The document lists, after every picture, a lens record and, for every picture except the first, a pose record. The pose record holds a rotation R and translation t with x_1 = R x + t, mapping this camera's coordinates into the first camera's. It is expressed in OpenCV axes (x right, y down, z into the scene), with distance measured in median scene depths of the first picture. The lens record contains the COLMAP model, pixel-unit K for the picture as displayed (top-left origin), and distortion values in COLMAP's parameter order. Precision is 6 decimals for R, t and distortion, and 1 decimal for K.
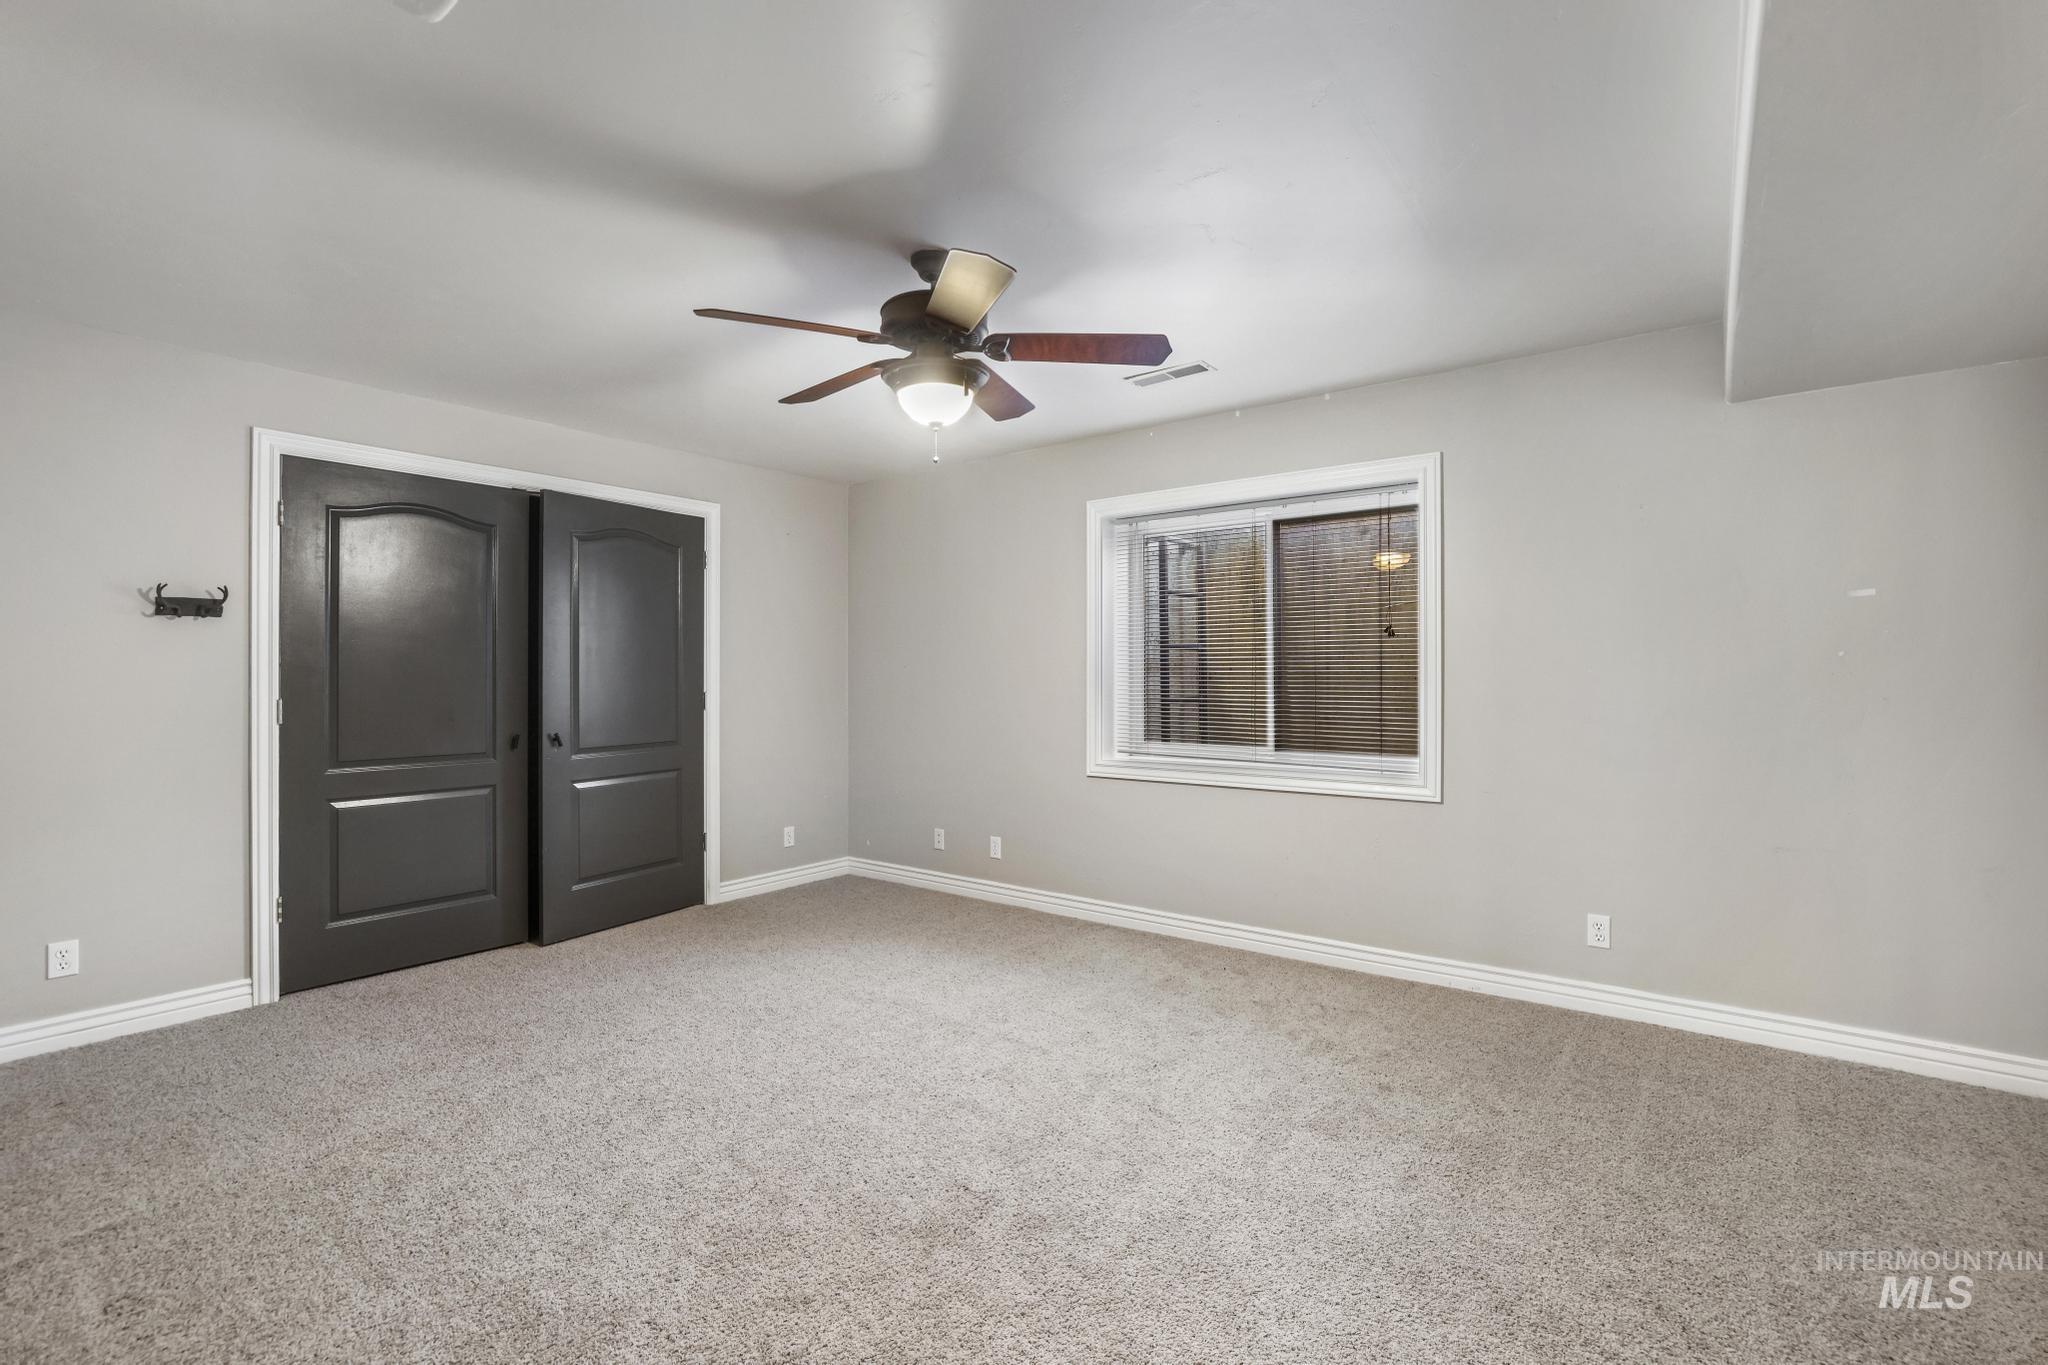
lens RADIAL K [[902.8, 0, 1026.3], [0, 902.8, 671.2], [0, 0, 1]] dist [-0.020274, 0.004557]
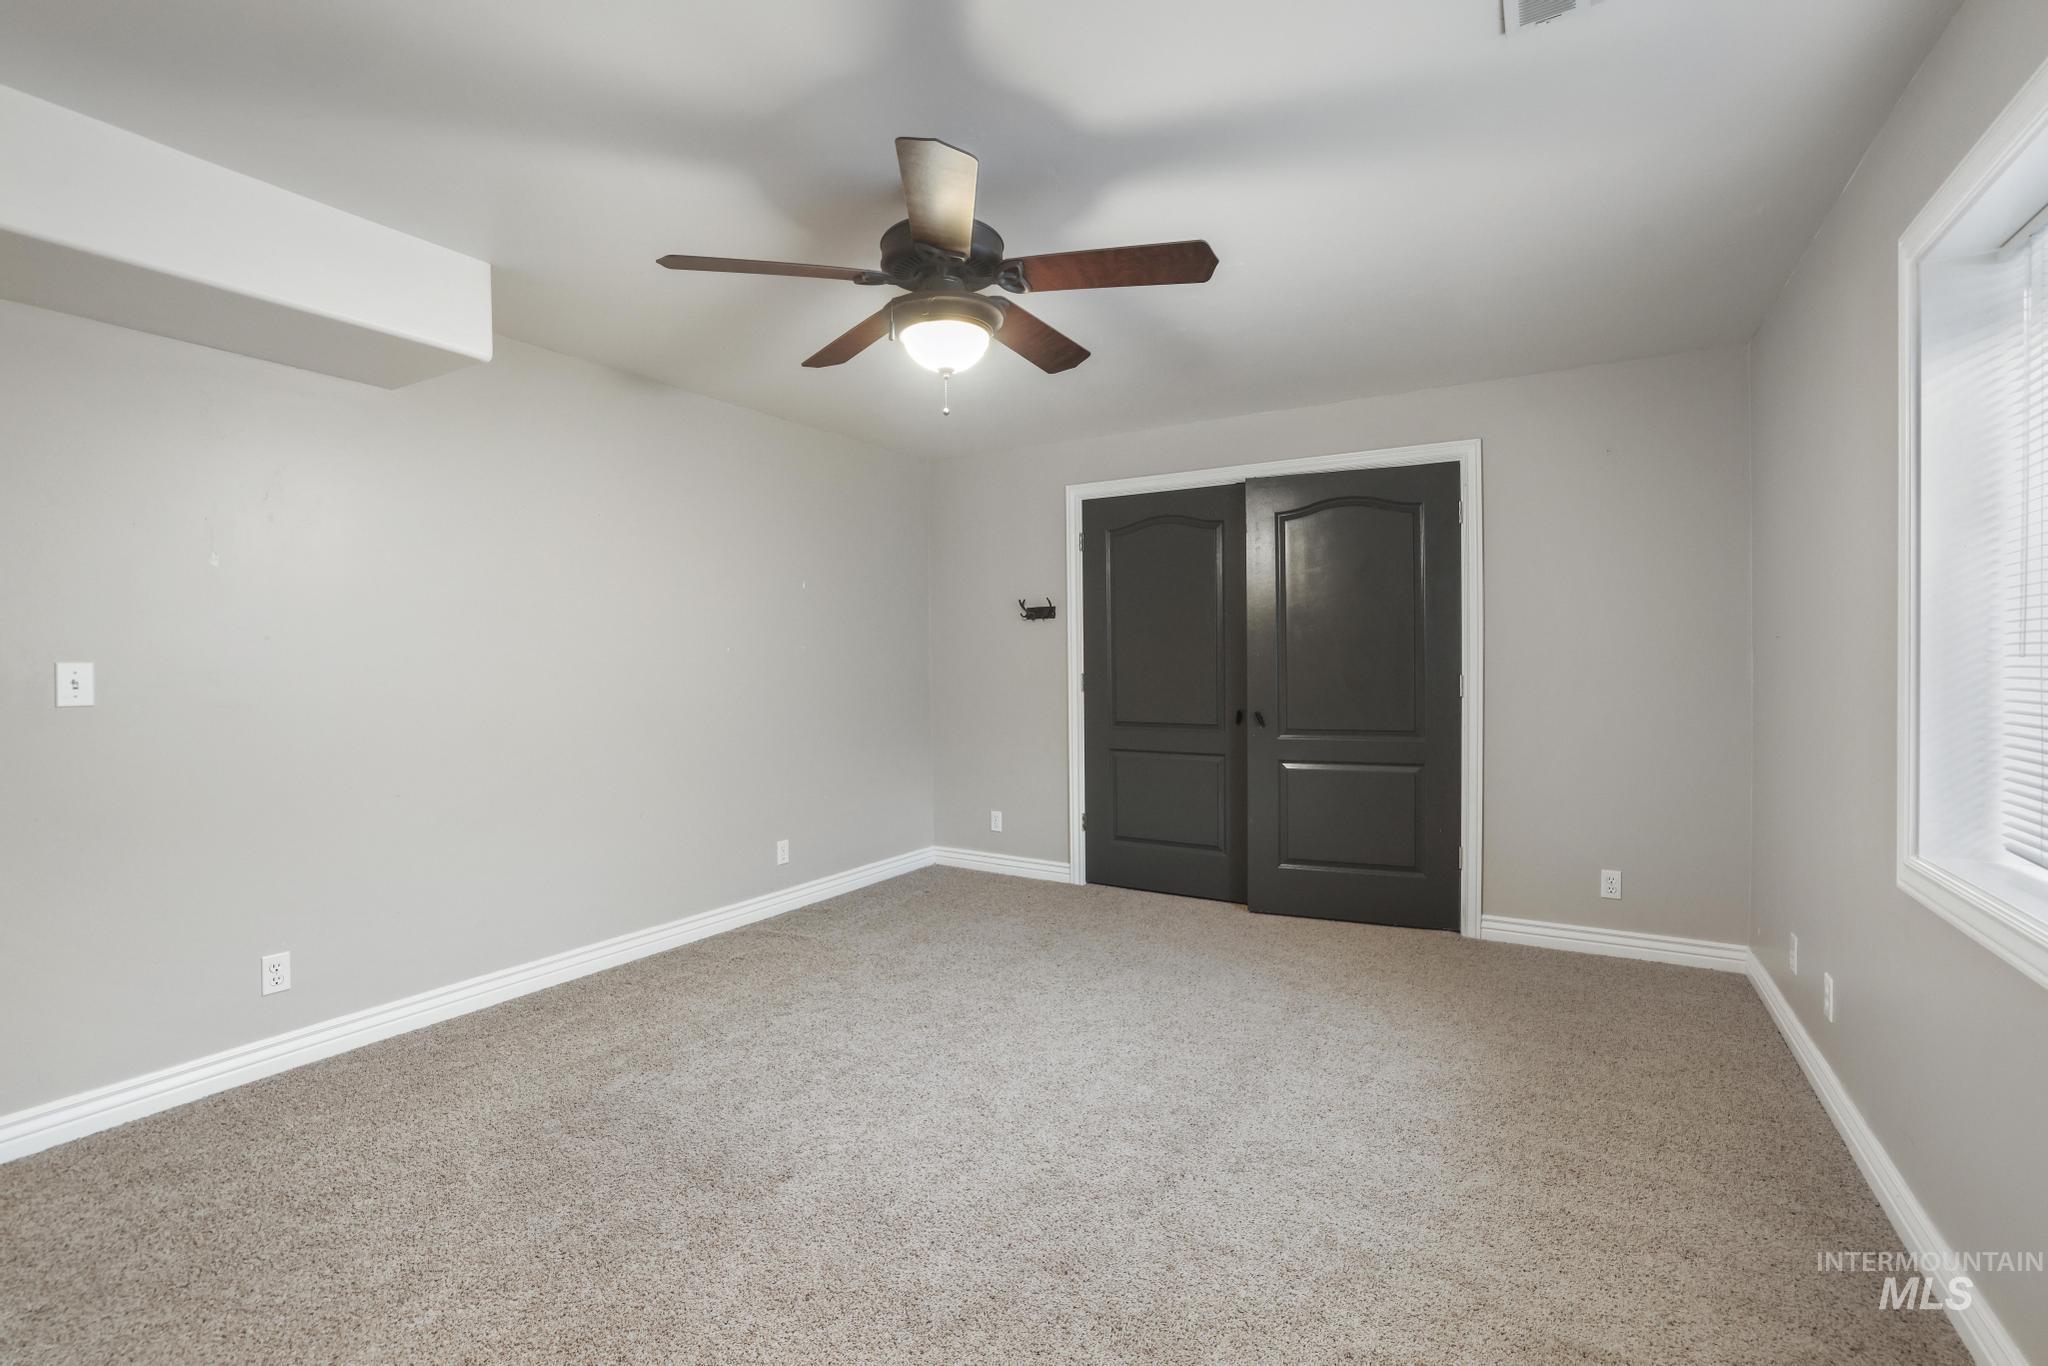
lens RADIAL K [[902.8, 0, 1019.4], [0, 902.8, 679.1], [0, 0, 1]] dist [-0.020274, 0.004557]
pose [[0.124692, 0.018837, -0.992017, 0.515990], [0.008366, 0.999764, 0.020035, 0.009096], [0.992160, -0.010797, 0.124505, 0.650377]]
